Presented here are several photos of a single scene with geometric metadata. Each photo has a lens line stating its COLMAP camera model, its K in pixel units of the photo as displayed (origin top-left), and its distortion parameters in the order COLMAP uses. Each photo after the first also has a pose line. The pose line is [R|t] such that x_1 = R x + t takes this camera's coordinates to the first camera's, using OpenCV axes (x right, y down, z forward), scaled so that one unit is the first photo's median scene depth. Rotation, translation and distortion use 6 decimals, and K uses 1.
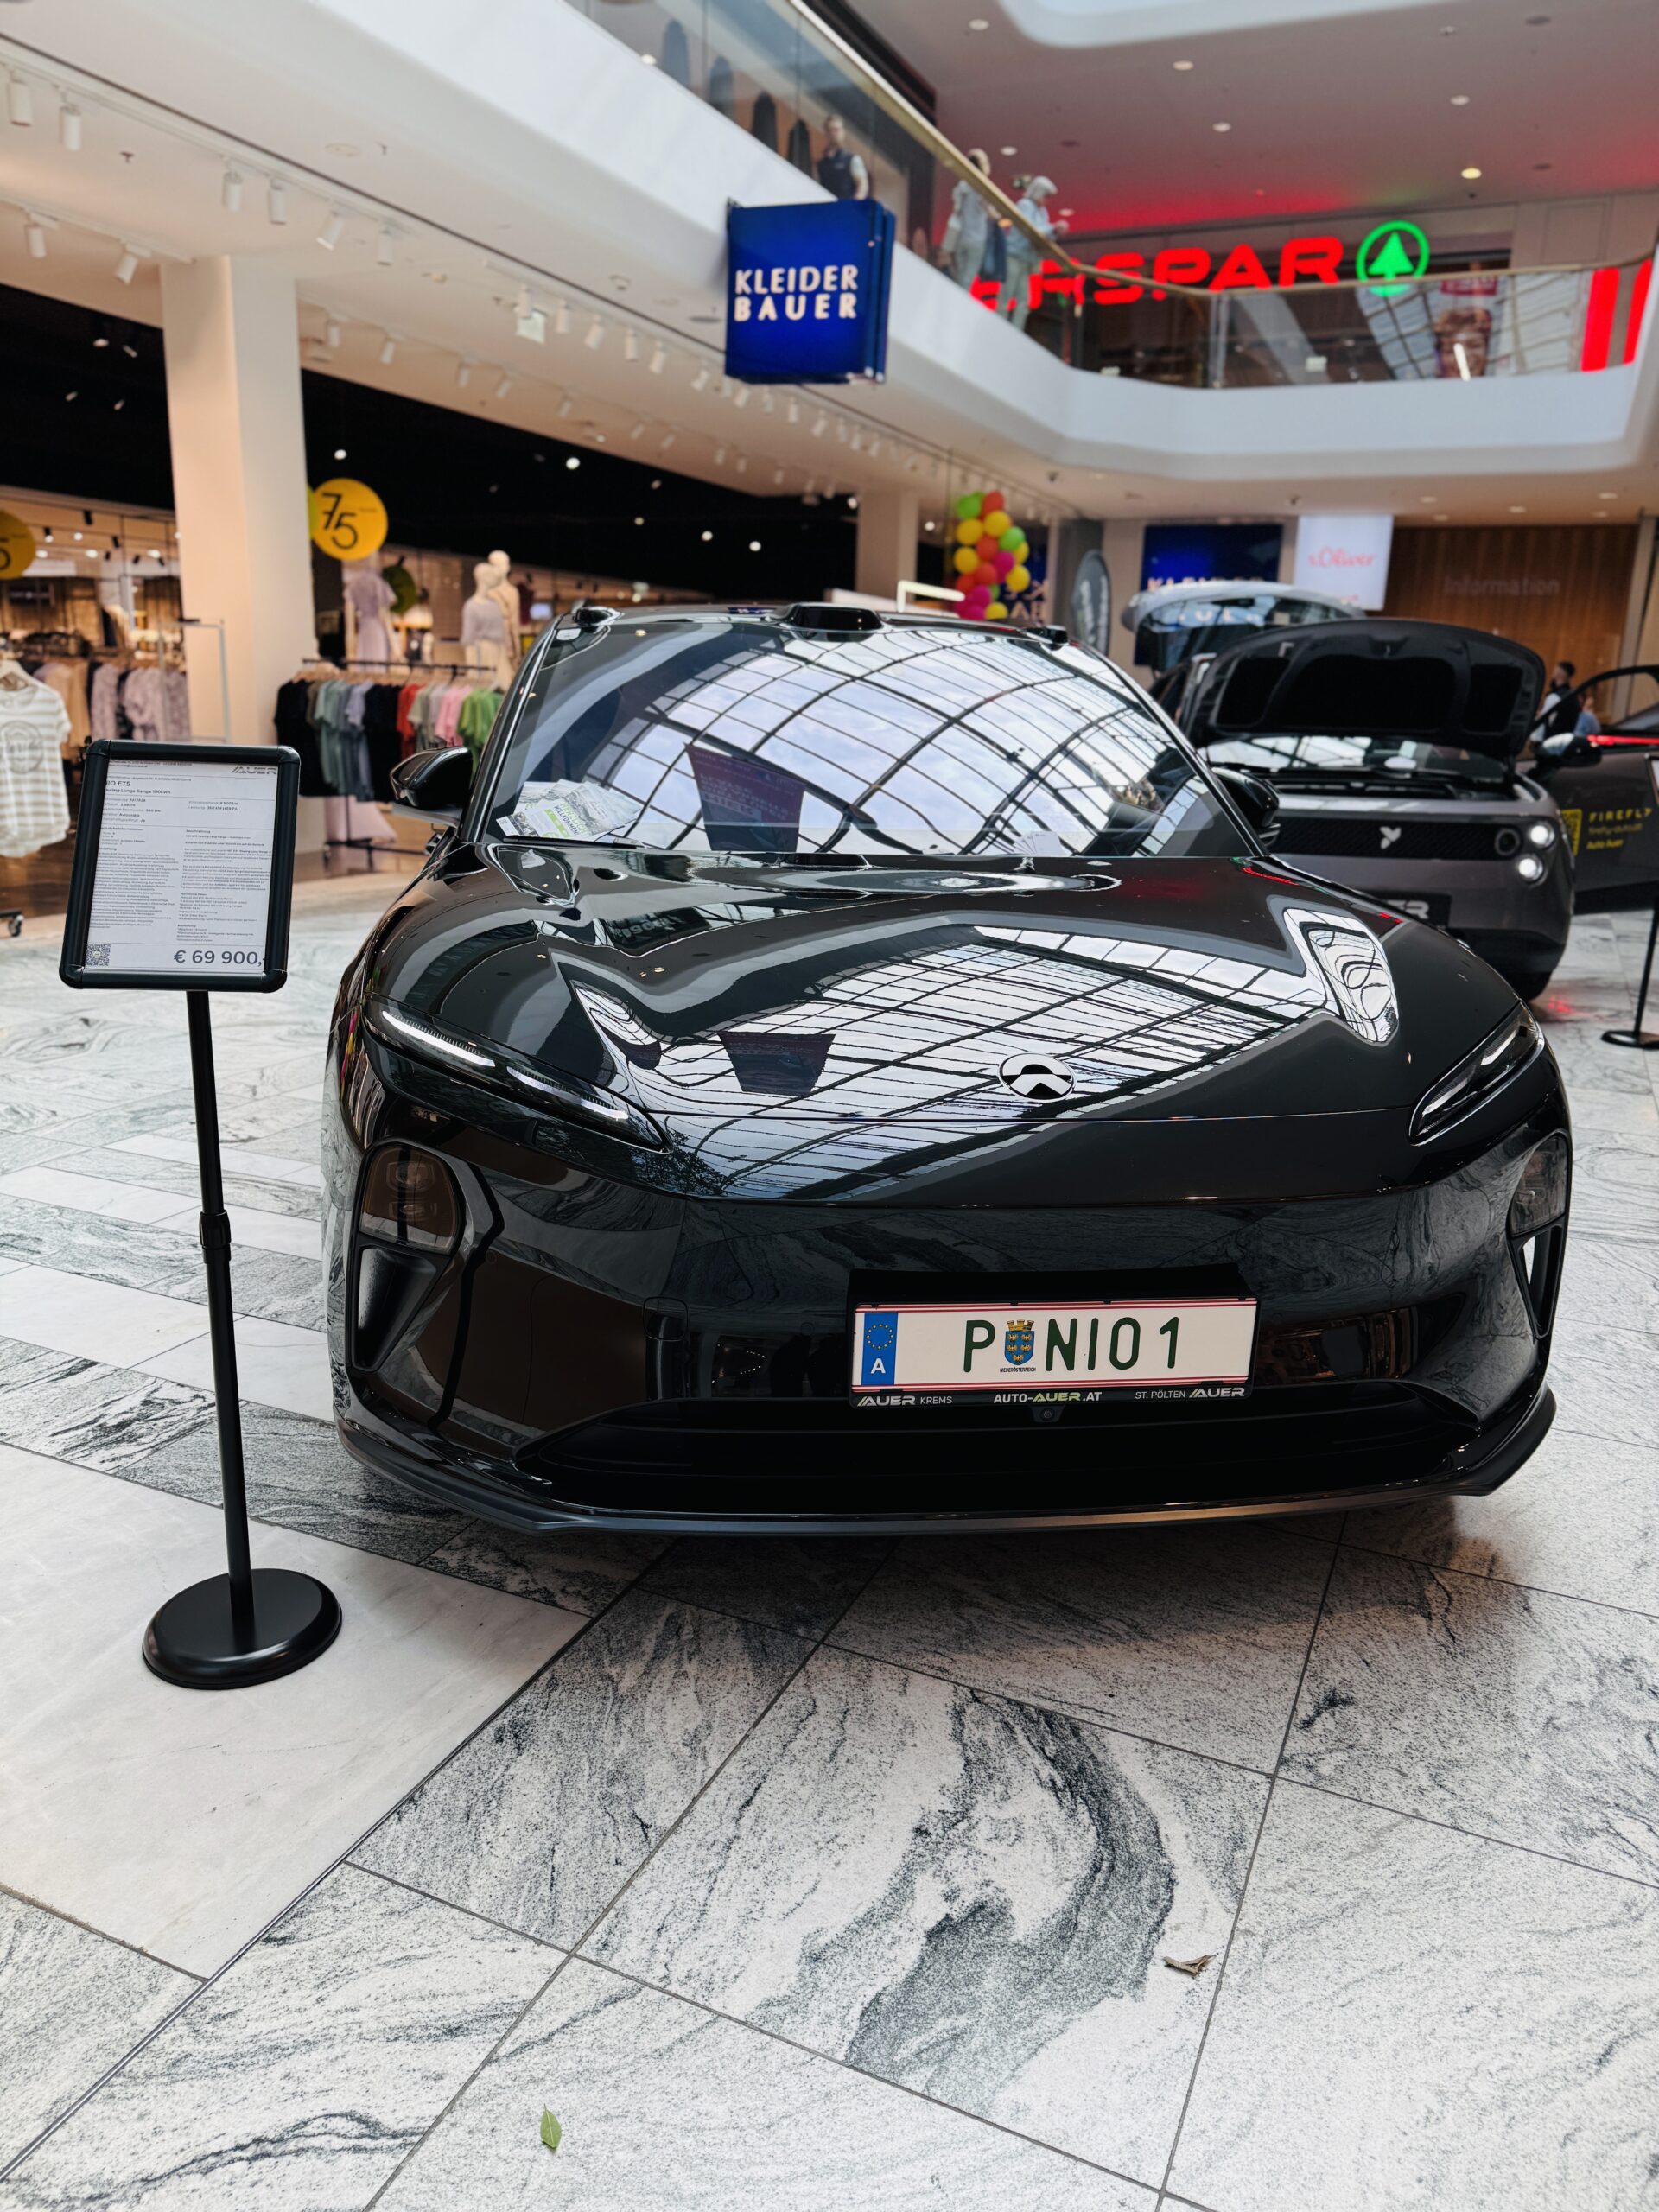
lens RADIAL K [[1578.2, 0, 834.3], [0, 1578.2, 1079.7], [0, 0, 1]] dist [0.047636, -0.070616]
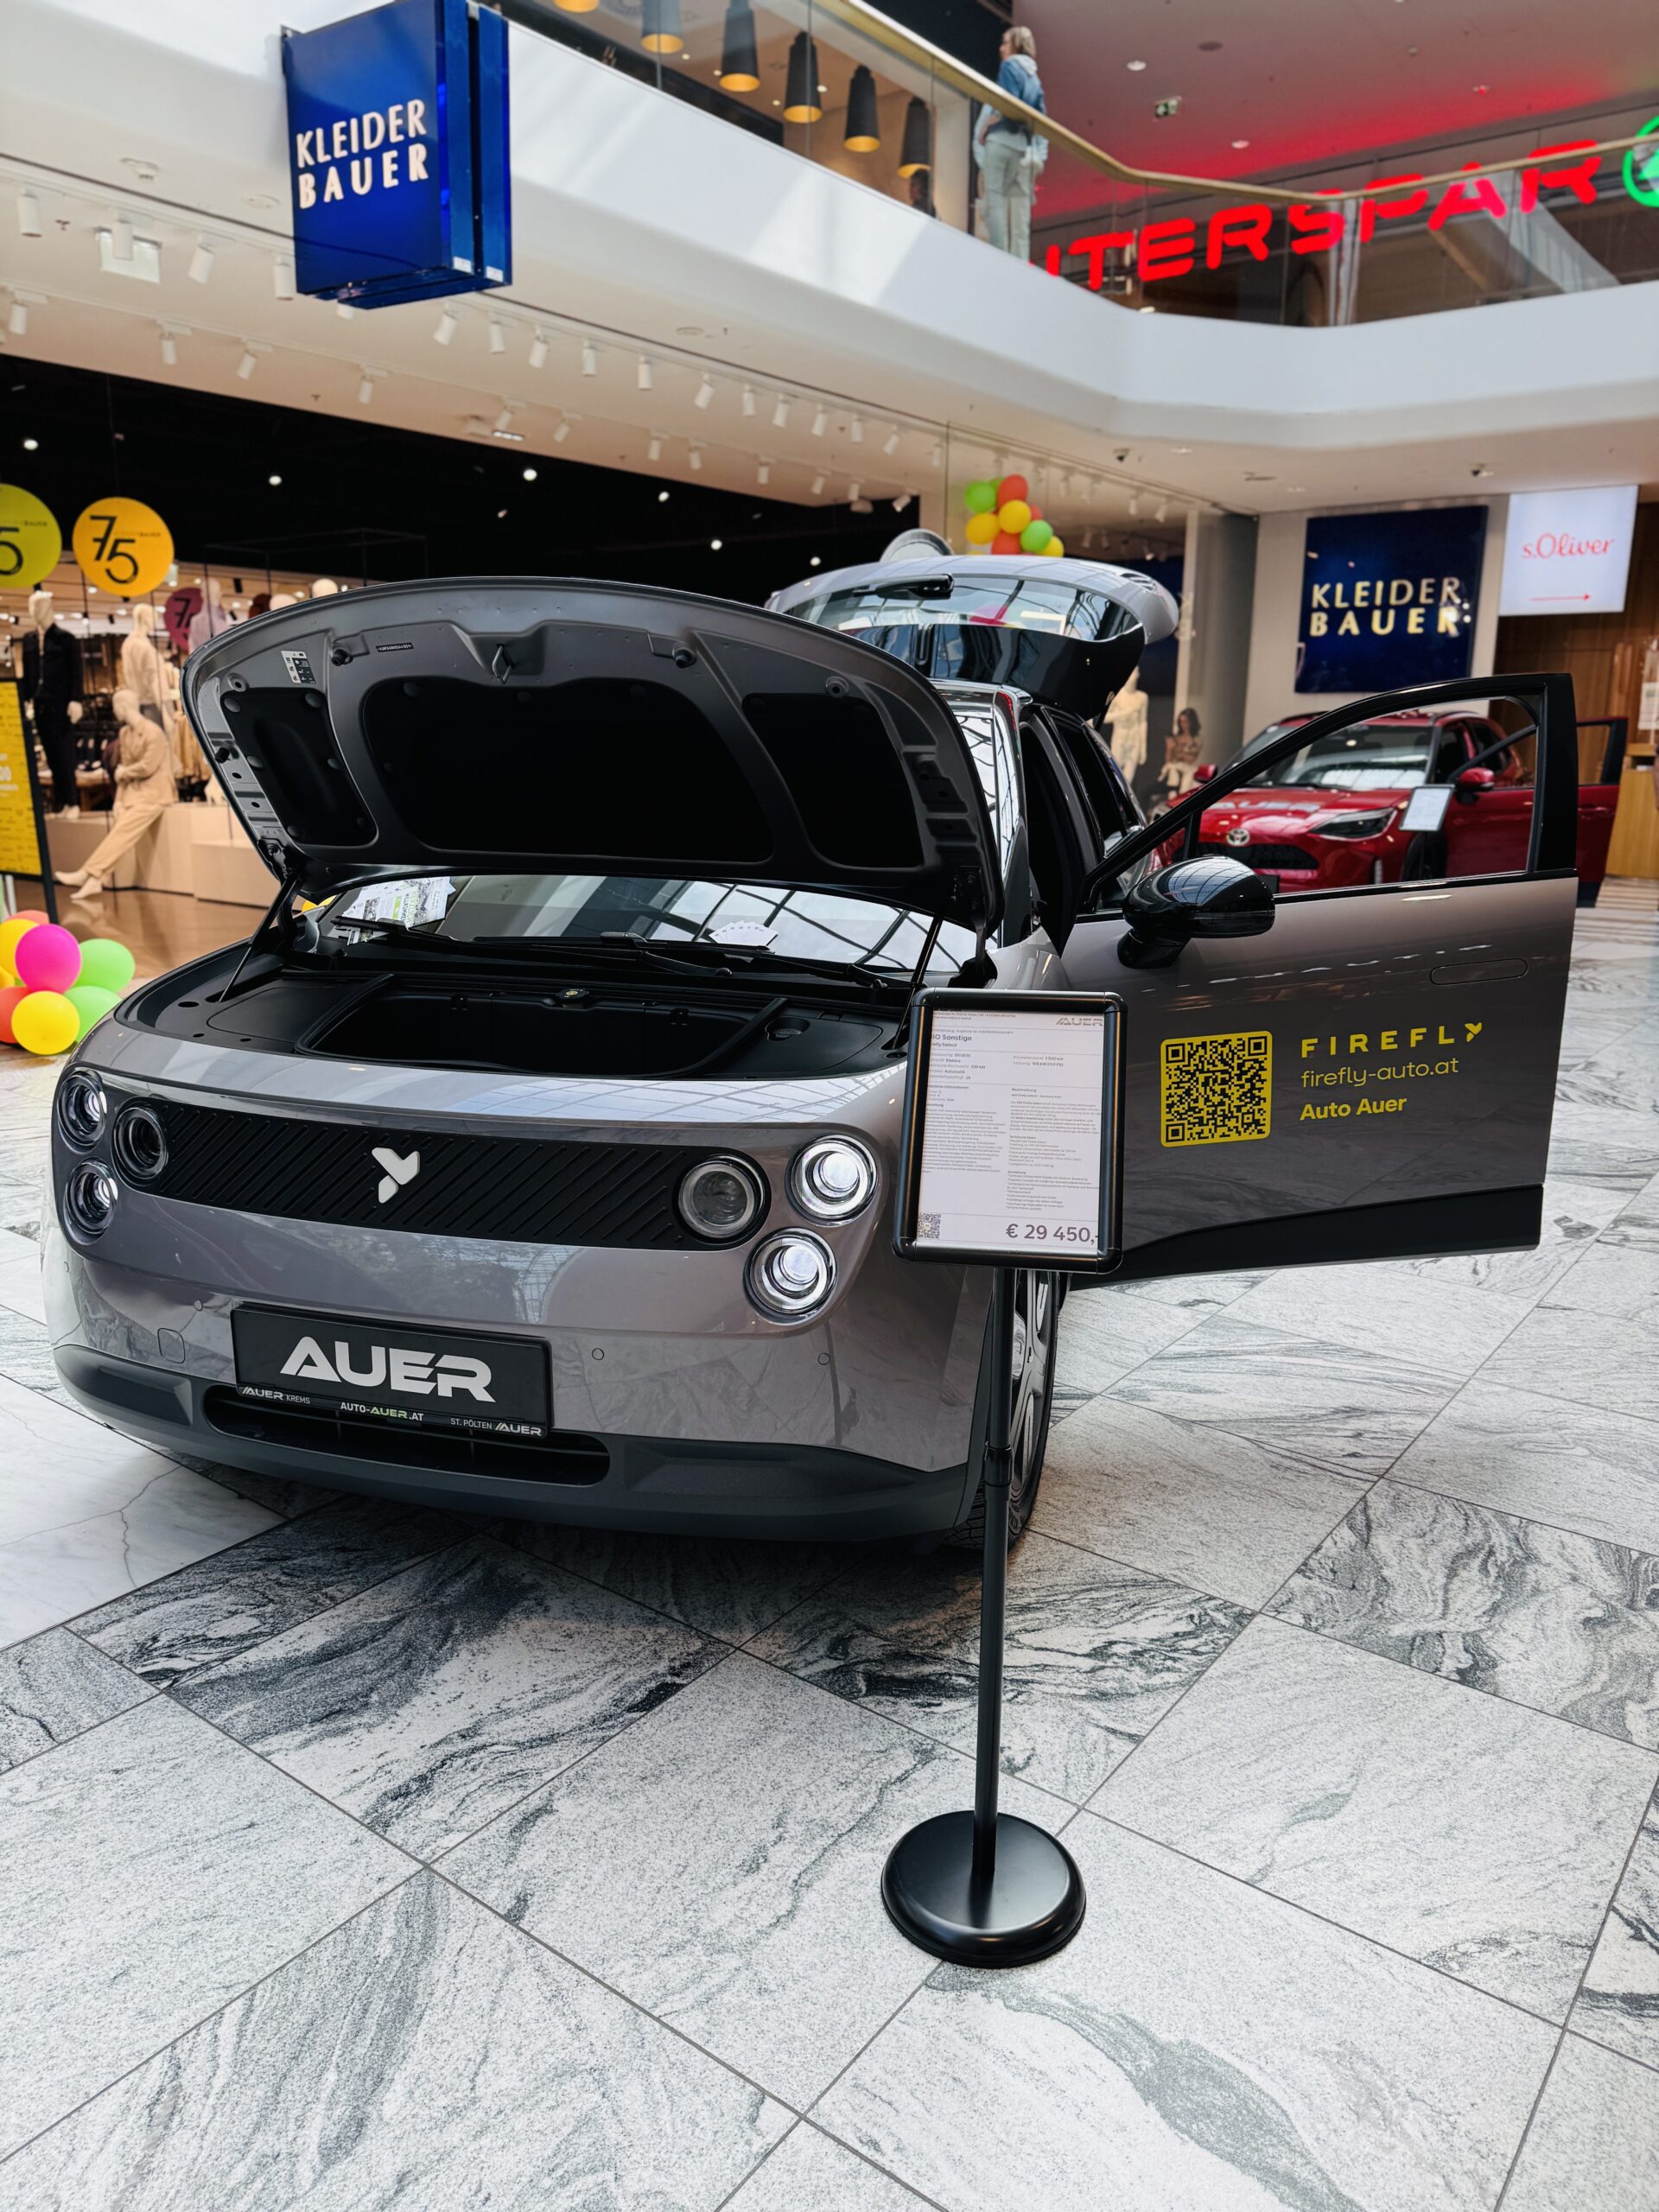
lens RADIAL K [[1565.0, 0, 829.5], [0, 1565.0, 1106.0], [0, 0, 1]] dist [0.000942, -0.002737]
pose [[0.974310, 0.030185, -0.223180, 0.523626], [-0.031203, 0.999513, -0.001039, -0.170569], [0.223039, 0.007977, 0.974777, 0.669784]]
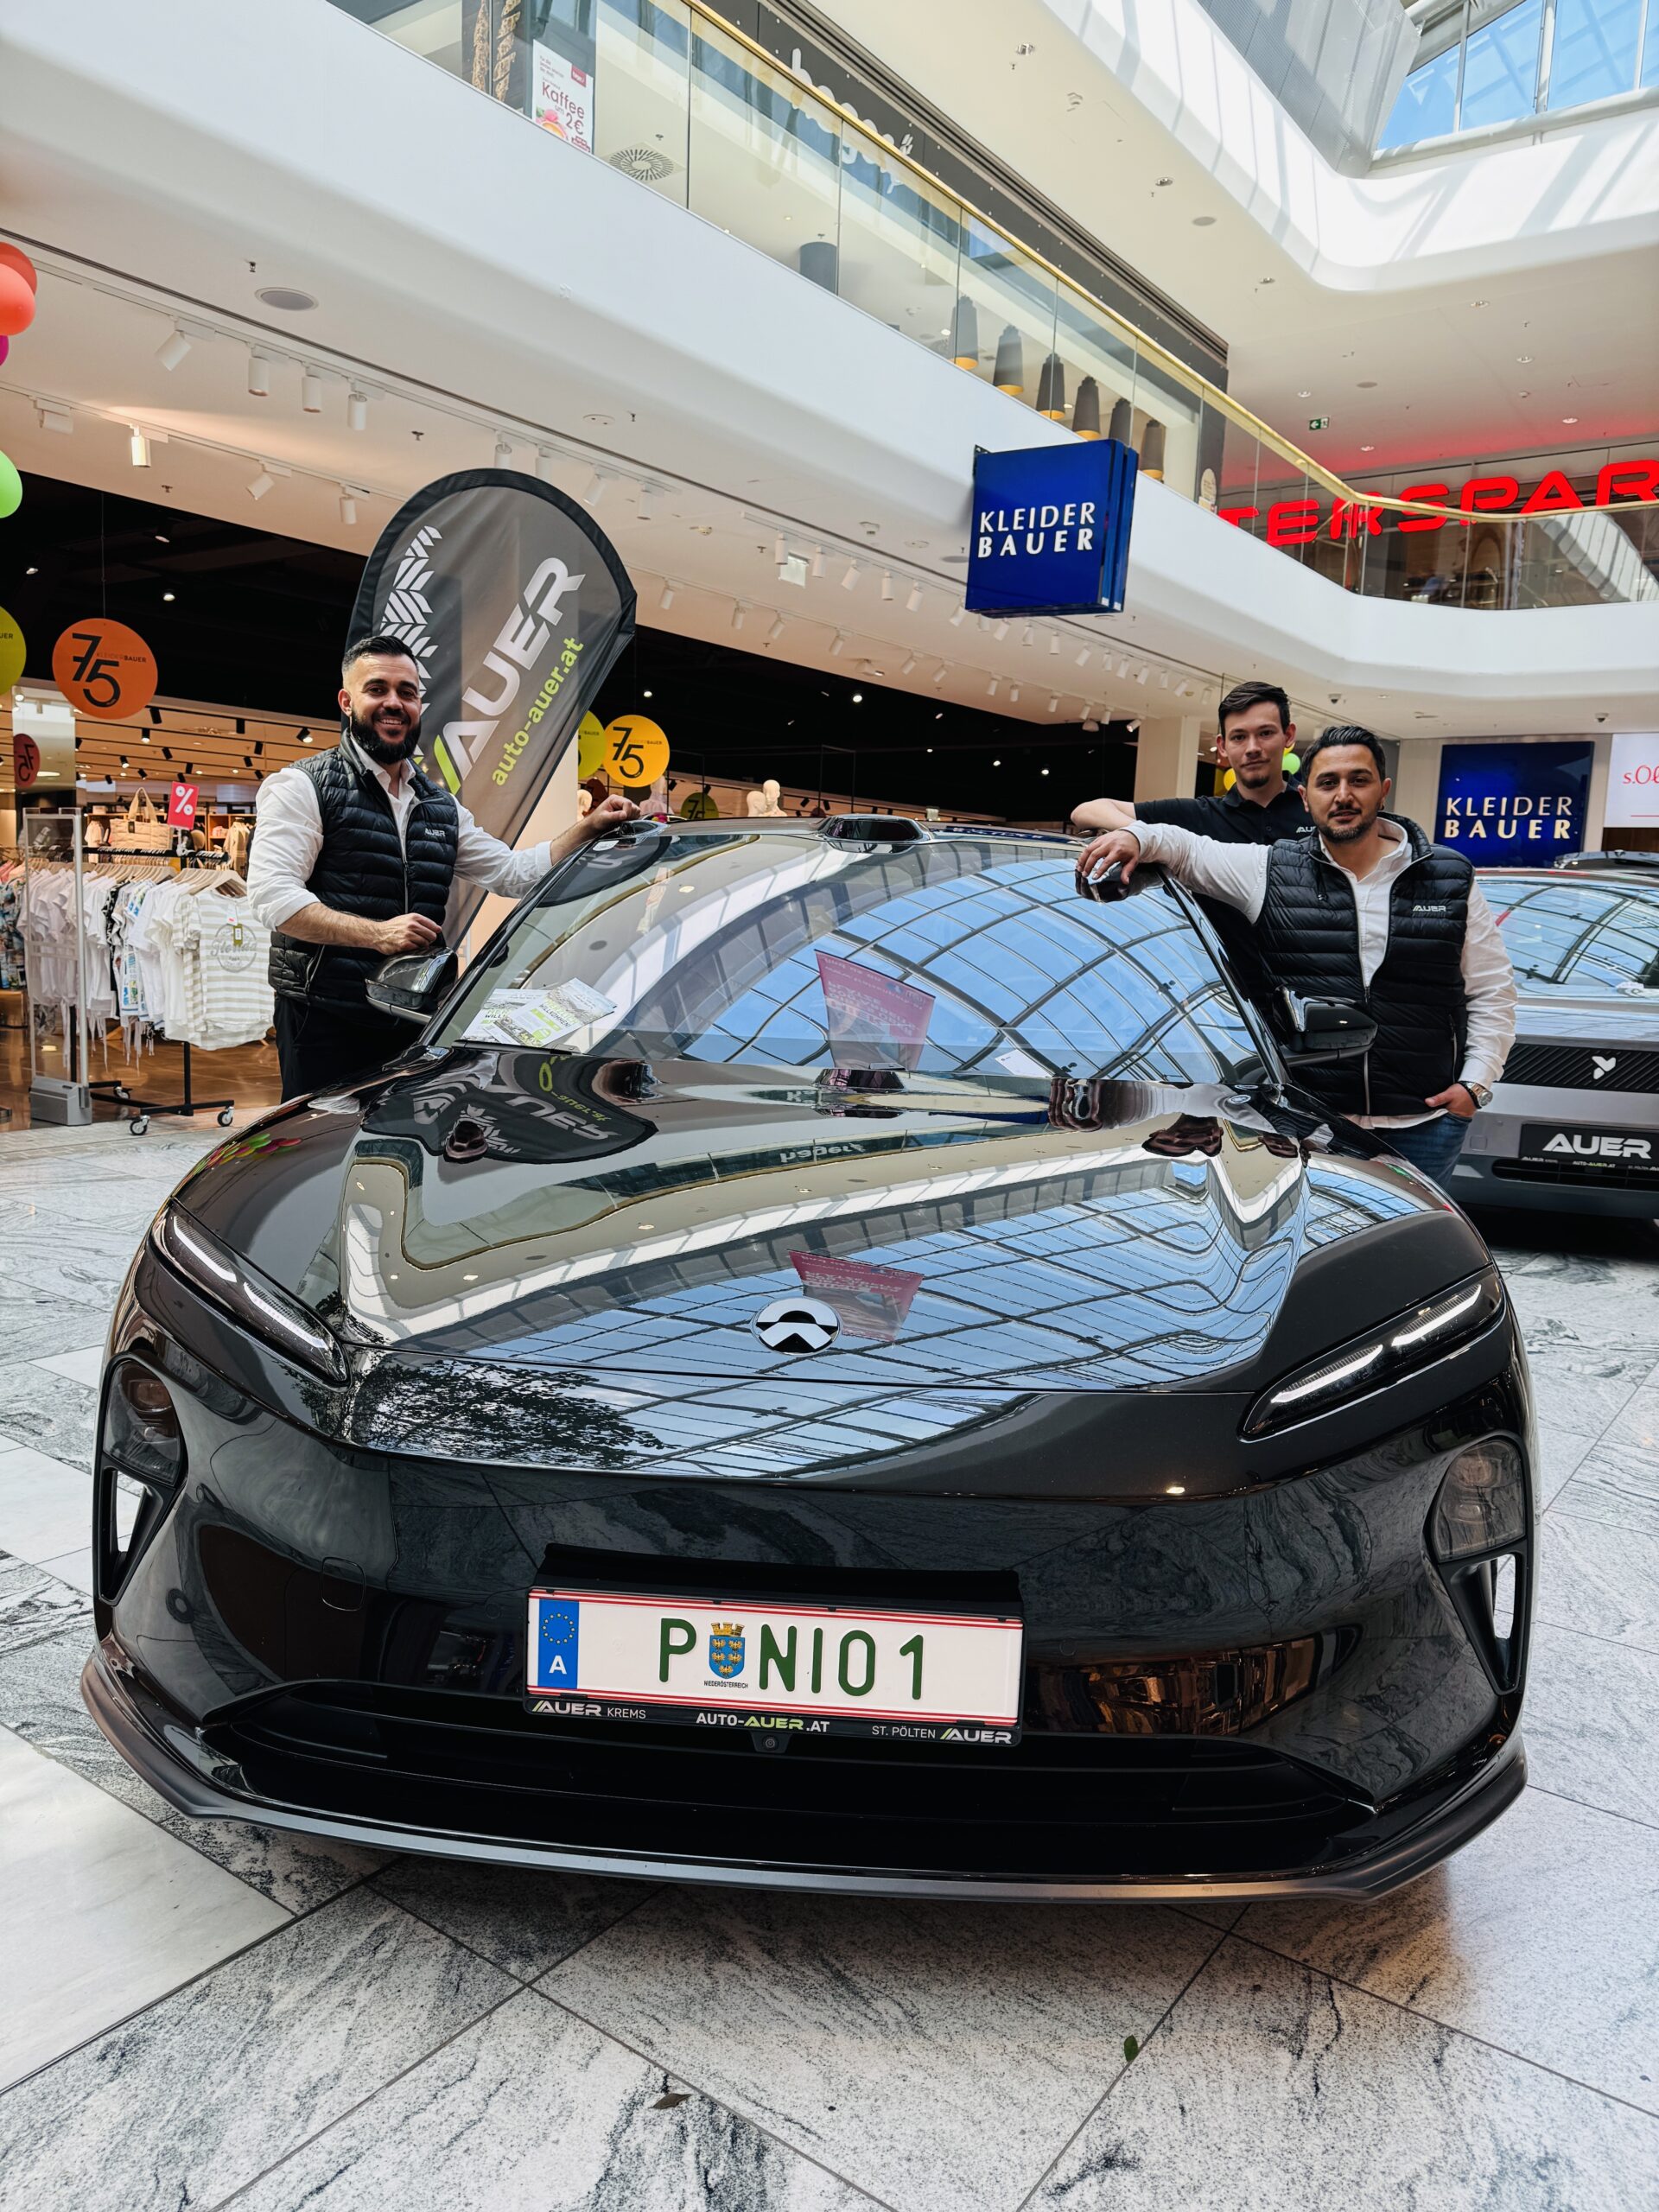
lens RADIAL K [[1565.0, 0, 829.5], [0, 1565.0, 1106.0], [0, 0, 1]] dist [0.000942, -0.002737]
pose [[0.978657, 0.030358, -0.203244, 0.101190], [-0.053673, 0.992458, -0.110208, -0.009649], [0.198365, 0.118764, 0.972906, 0.052313]]
